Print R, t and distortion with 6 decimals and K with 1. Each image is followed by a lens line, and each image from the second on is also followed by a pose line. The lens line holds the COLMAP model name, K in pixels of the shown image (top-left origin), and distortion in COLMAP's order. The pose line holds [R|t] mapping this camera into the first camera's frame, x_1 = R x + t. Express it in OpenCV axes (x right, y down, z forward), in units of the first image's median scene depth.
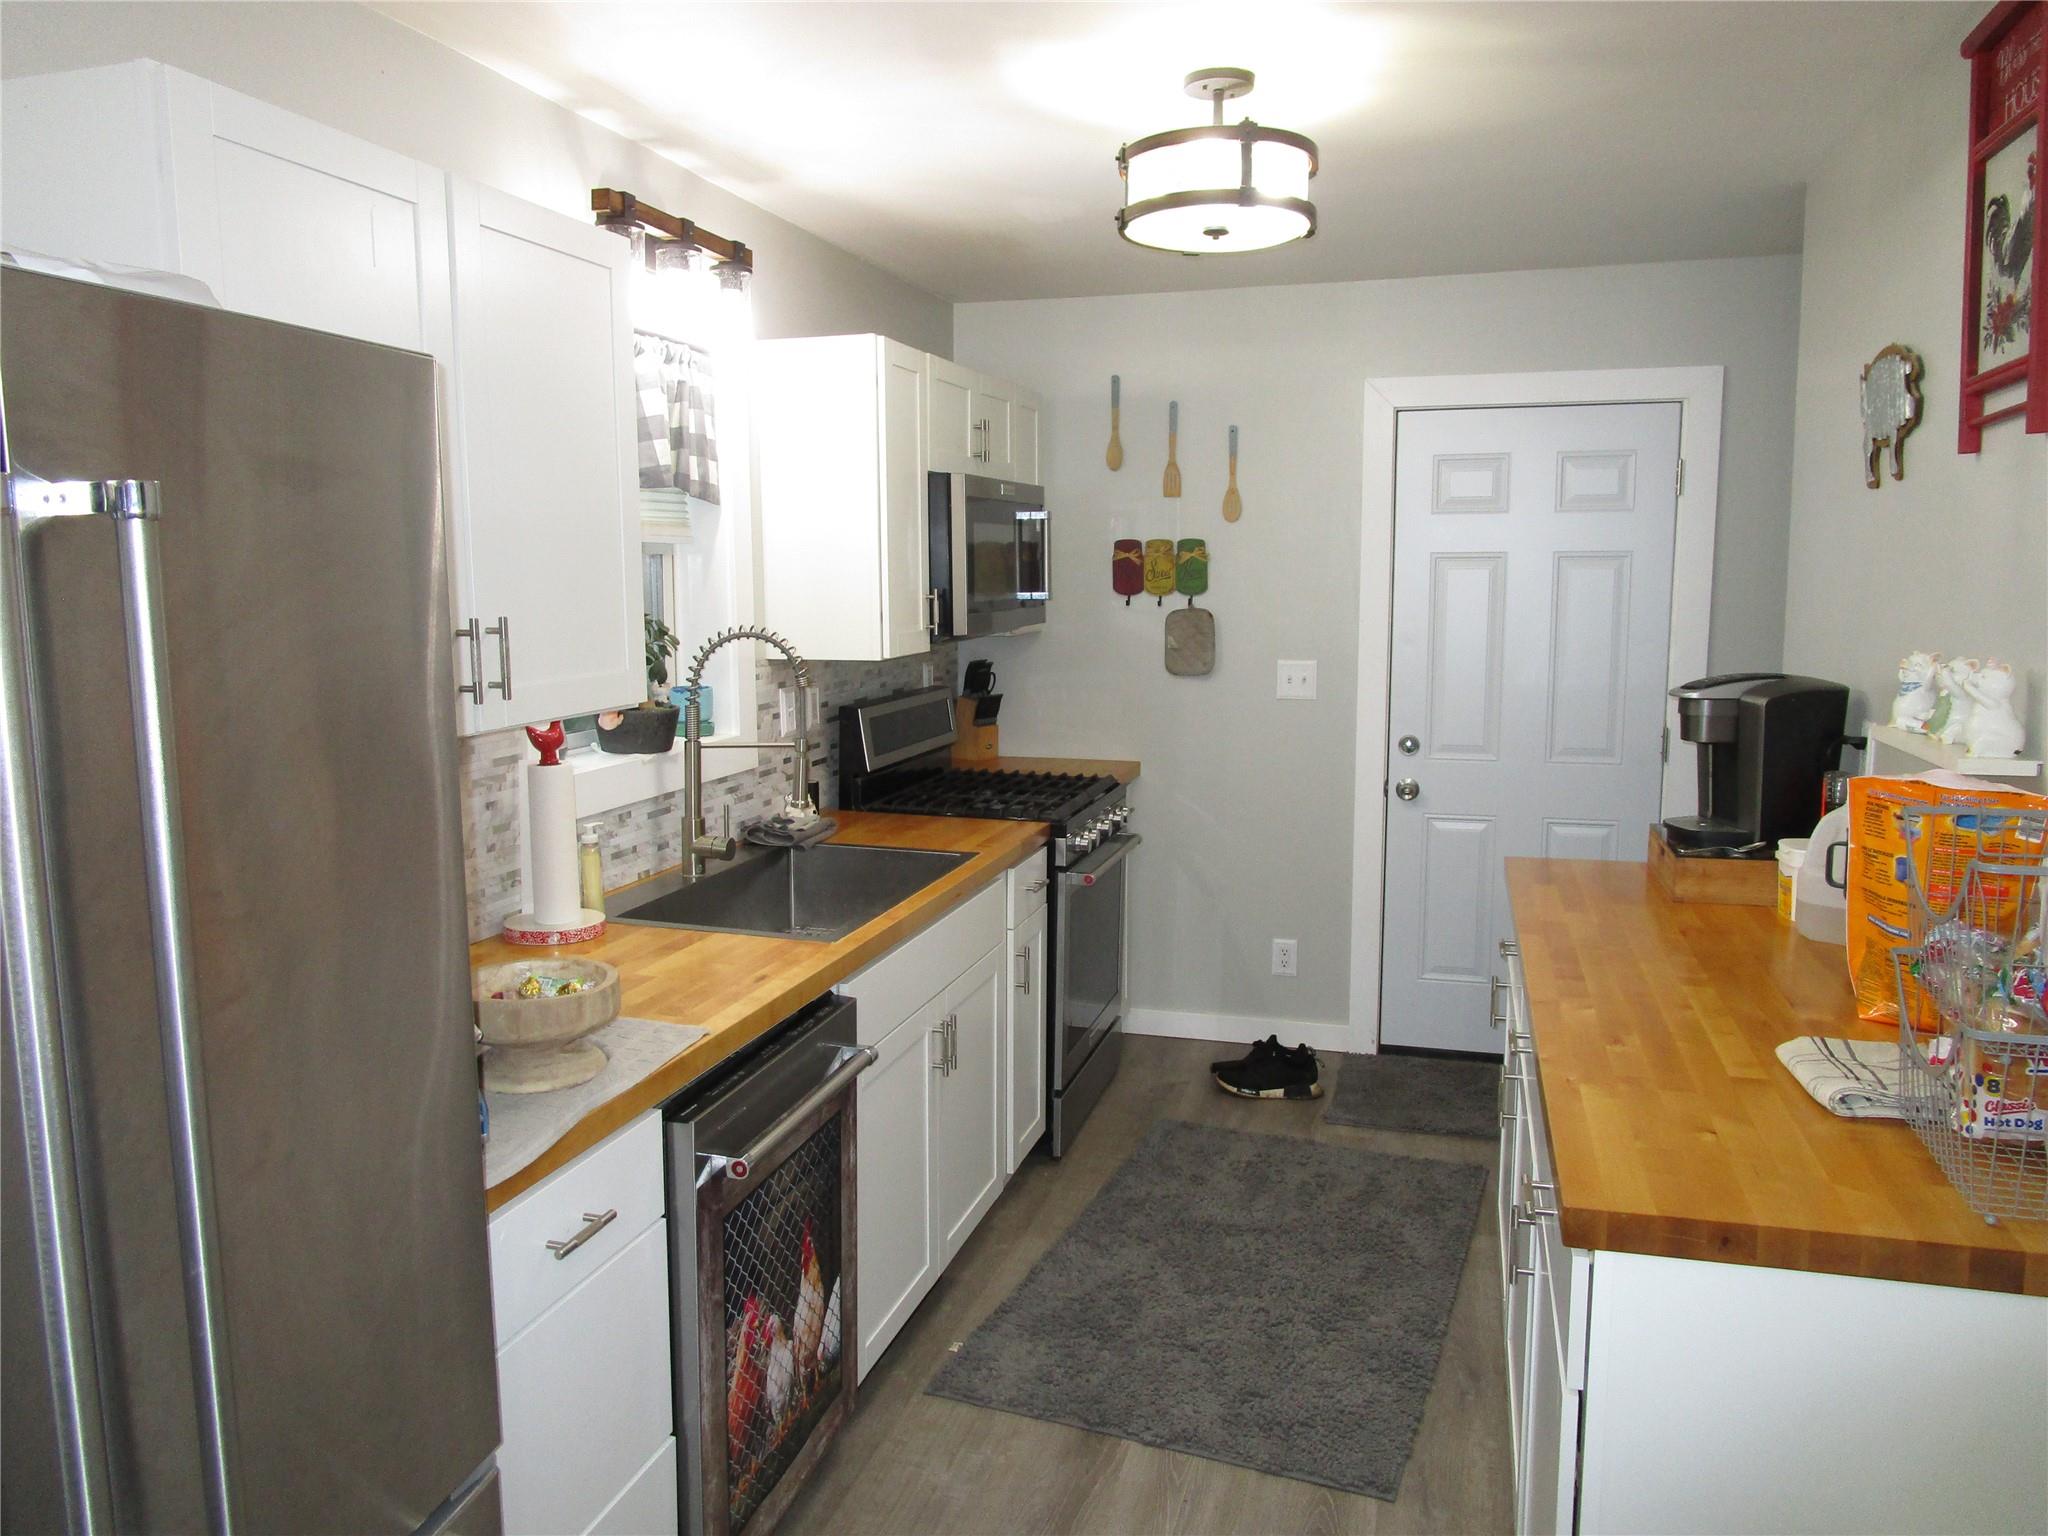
lens RADIAL K [[1451.2, 0, 1024.2], [0, 1451.2, 763.3], [0, 0, 1]] dist [-0.031554, 0.008835]
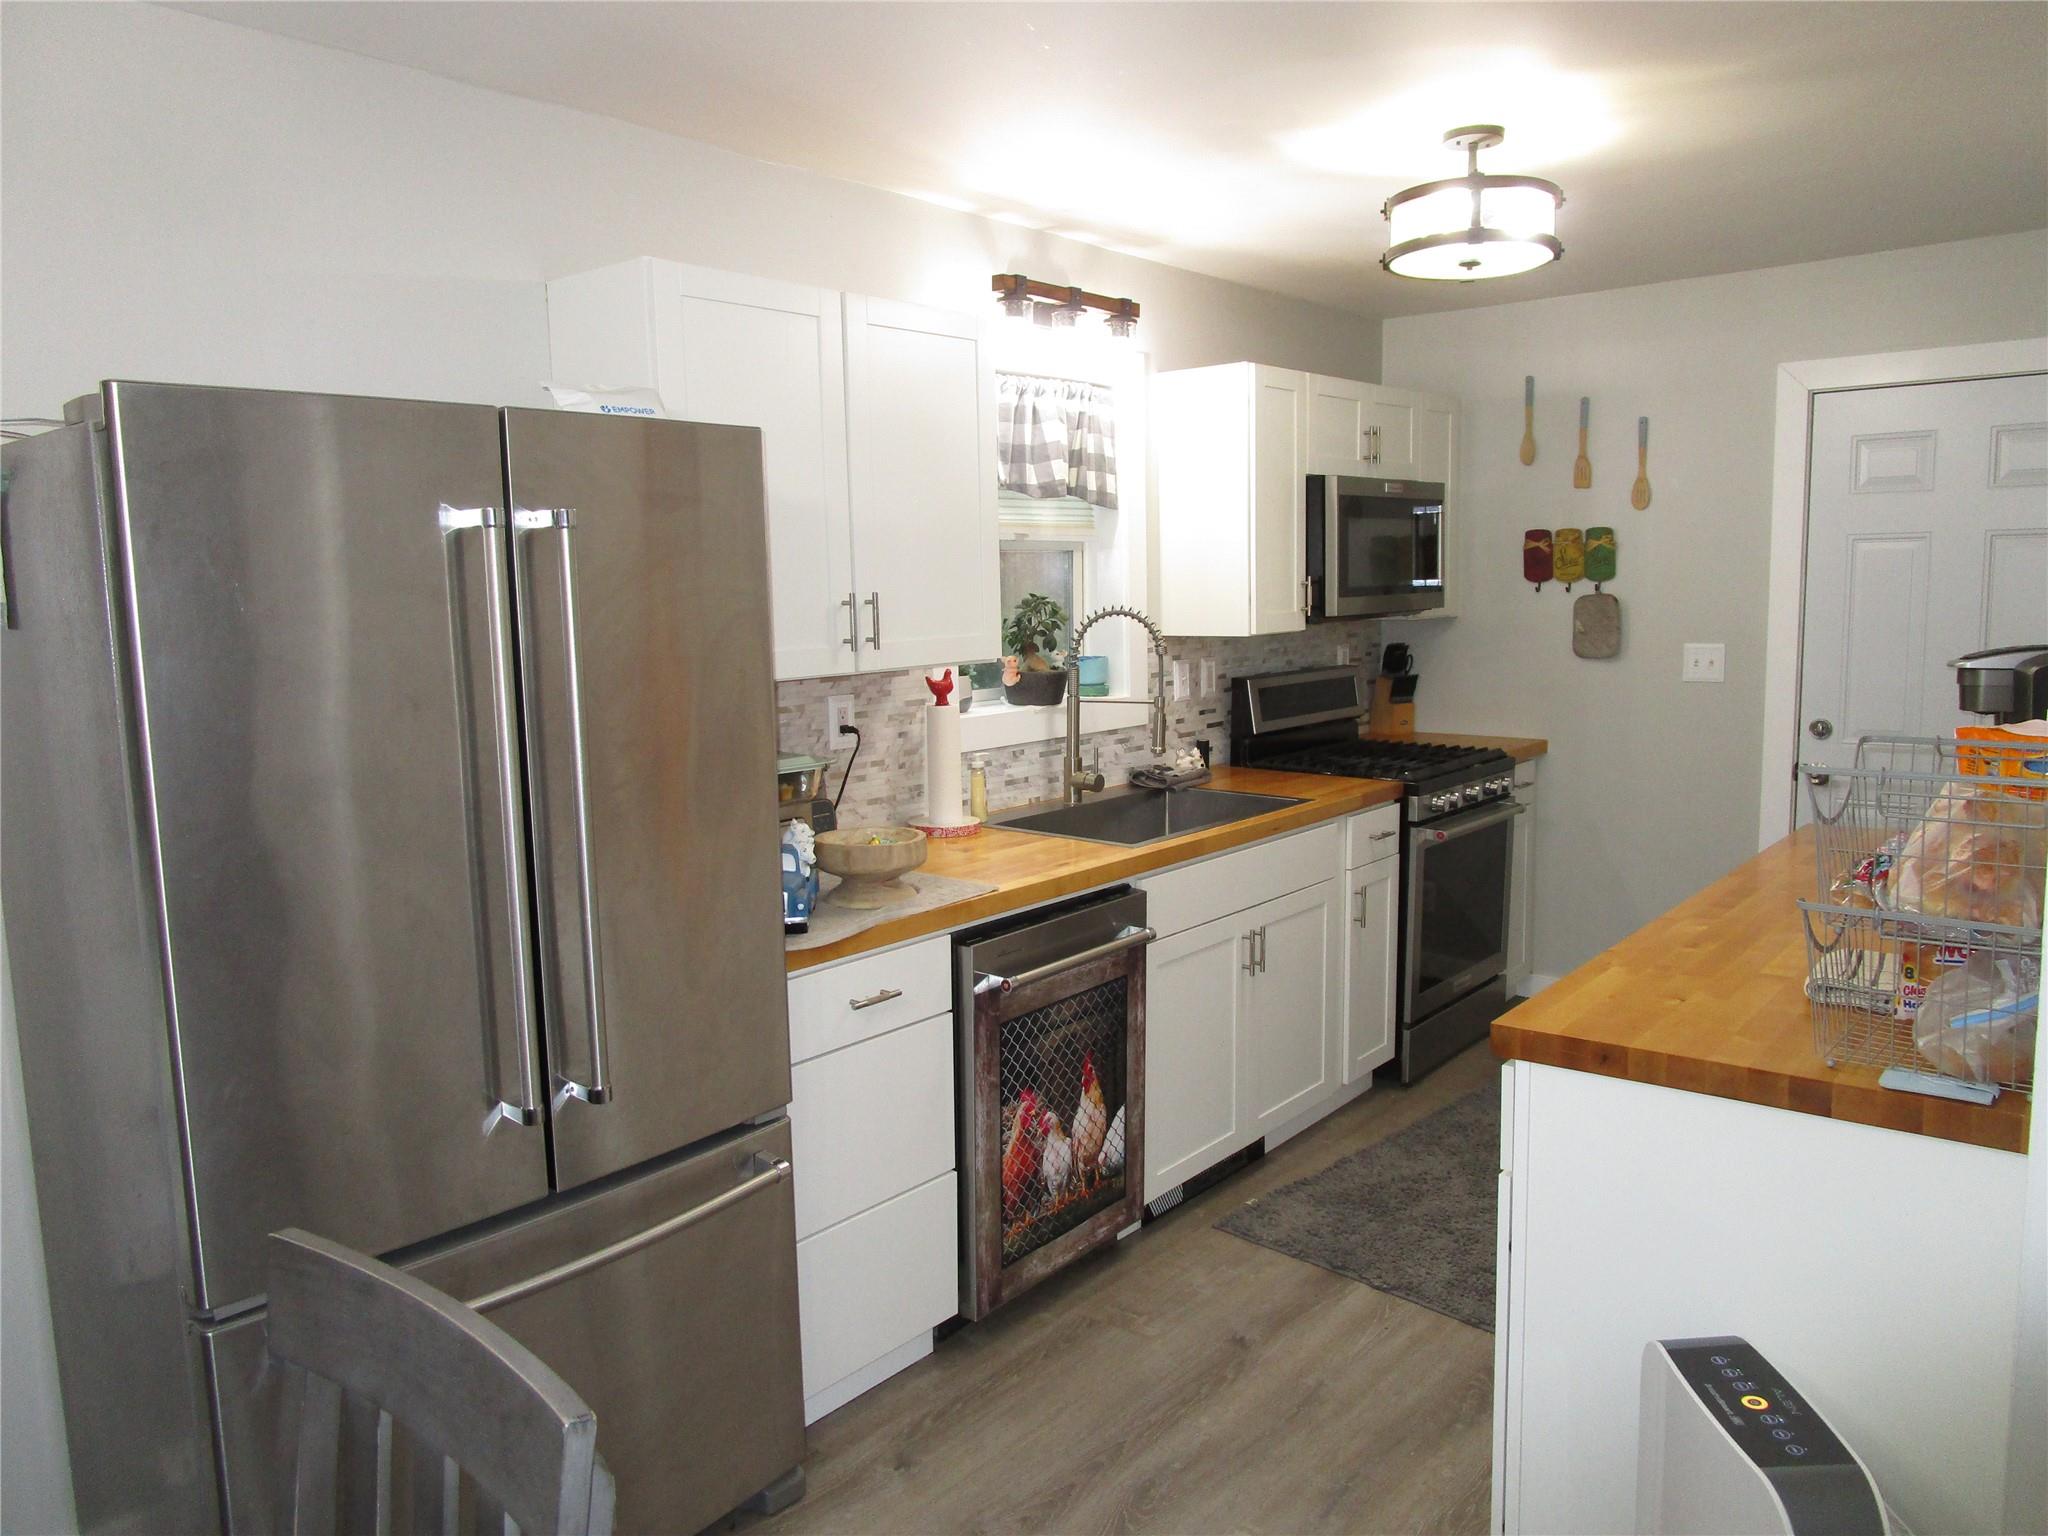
lens RADIAL K [[1451.2, 0, 1026.3], [0, 1451.2, 759.2], [0, 0, 1]] dist [-0.031554, 0.008835]
pose [[0.916837, 0.033922, -0.397818, 0.267030], [-0.035874, 0.999353, 0.002538, 0.041967], [0.397646, 0.011944, 0.917461, -0.200747]]
